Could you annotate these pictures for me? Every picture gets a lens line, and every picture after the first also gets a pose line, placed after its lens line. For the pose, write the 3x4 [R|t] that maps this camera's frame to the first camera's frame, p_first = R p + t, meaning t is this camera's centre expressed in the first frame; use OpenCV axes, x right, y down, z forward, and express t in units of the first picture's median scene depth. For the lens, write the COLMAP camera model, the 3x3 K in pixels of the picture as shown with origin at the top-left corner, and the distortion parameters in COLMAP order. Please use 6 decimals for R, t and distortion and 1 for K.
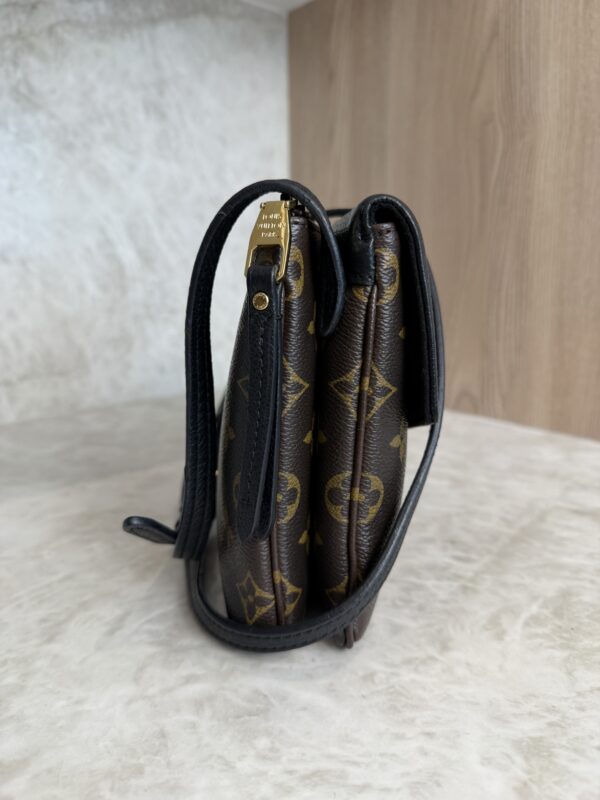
lens RADIAL K [[597.6, 0, 301.3], [0, 597.6, 400.9], [0, 0, 1]] dist [-0.030031, 0.003647]
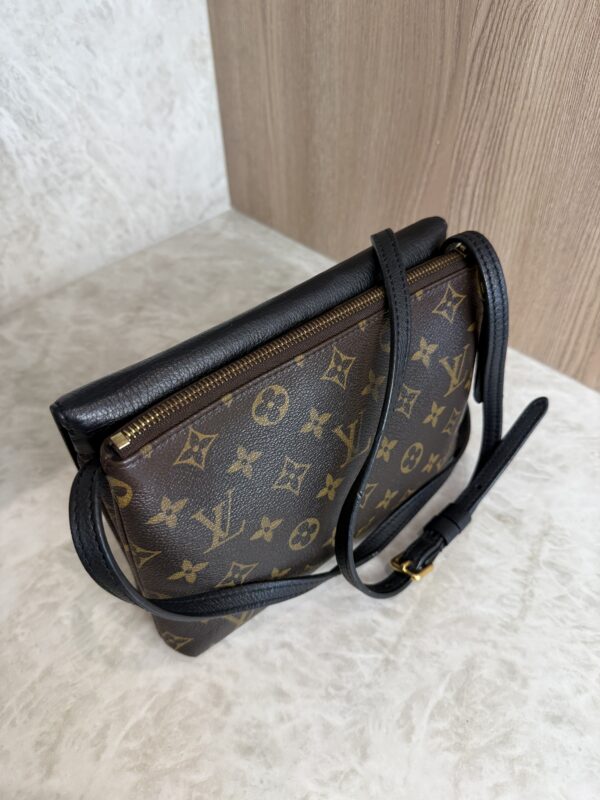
lens RADIAL K [[597.6, 0, 301.1], [0, 597.6, 401.5], [0, 0, 1]] dist [-0.030031, 0.003647]
pose [[0.996660, -0.068265, 0.044809, 0.096375], [0.033536, 0.842515, 0.537628, -0.871057], [-0.074453, -0.534330, 0.841991, 0.330175]]
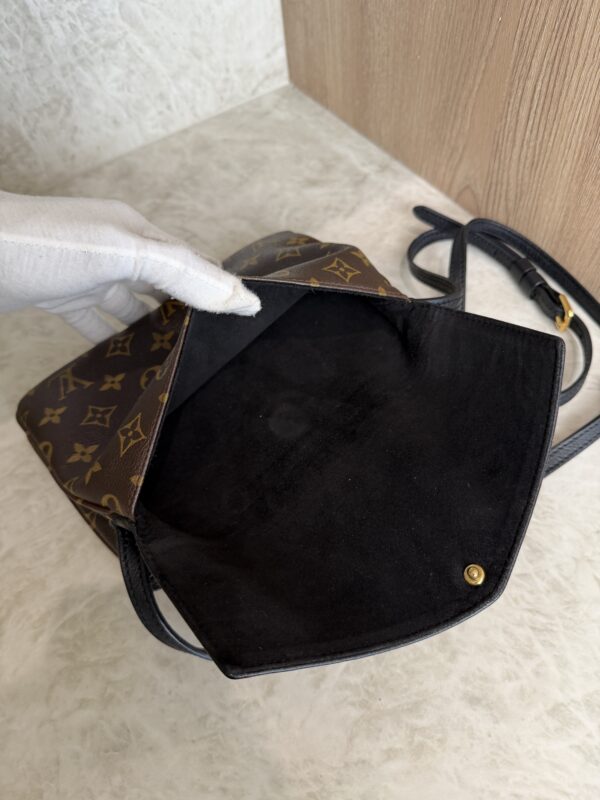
lens RADIAL K [[597.6, 0, 293.7], [0, 597.6, 396.7], [0, 0, 1]] dist [-0.030031, 0.003647]
pose [[0.988106, 0.060140, -0.141524, 0.416574], [0.053678, 0.727553, 0.683949, -0.895038], [0.144099, -0.683411, 0.715671, 0.493934]]
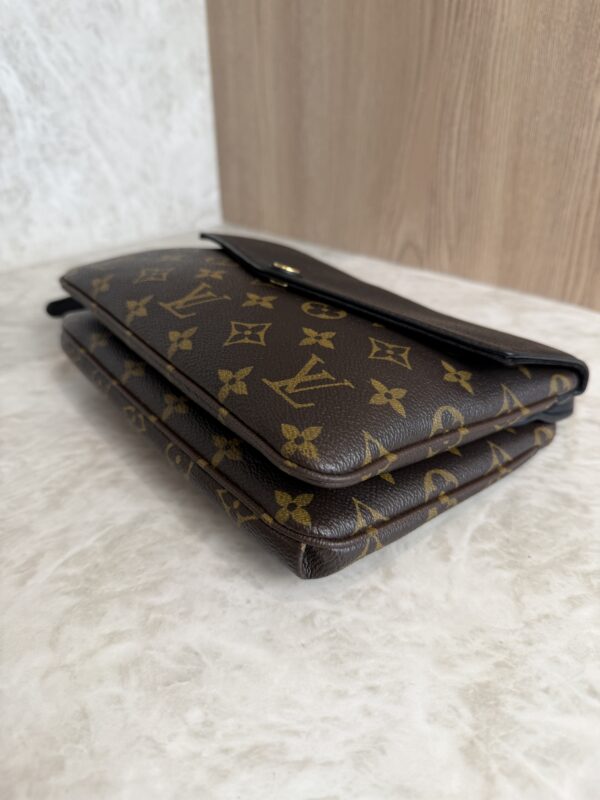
lens RADIAL K [[597.6, 0, 299.7], [0, 597.6, 395.0], [0, 0, 1]] dist [-0.030031, 0.003647]
pose [[0.994719, -0.051657, 0.088689, 0.031220], [0.025234, 0.960673, 0.276535, -0.116118], [-0.099486, -0.272836, 0.956903, 0.180847]]
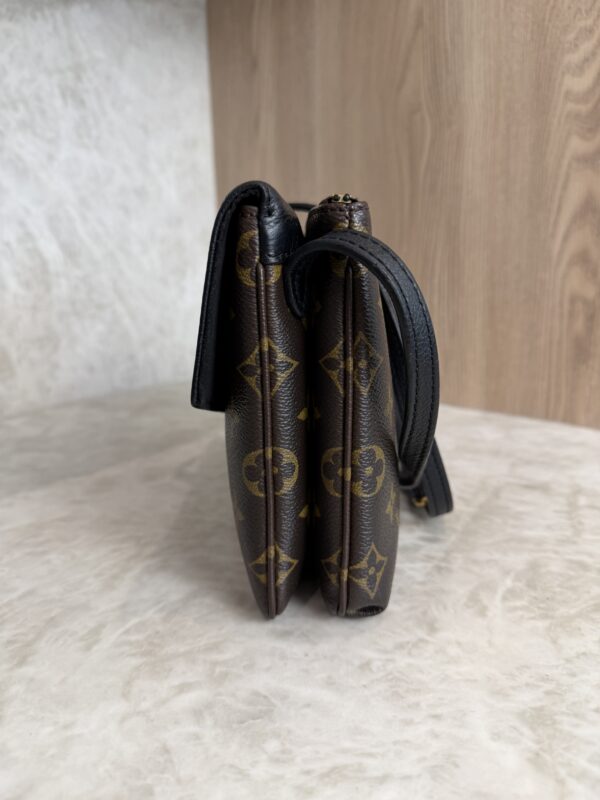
lens RADIAL K [[597.6, 0, 297.0], [0, 597.6, 396.5], [0, 0, 1]] dist [-0.030031, 0.003647]
pose [[0.990255, -0.049572, 0.130148, -0.094053], [0.048809, 0.998767, 0.009047, 0.000435], [-0.130436, -0.002607, 0.991453, 0.028121]]
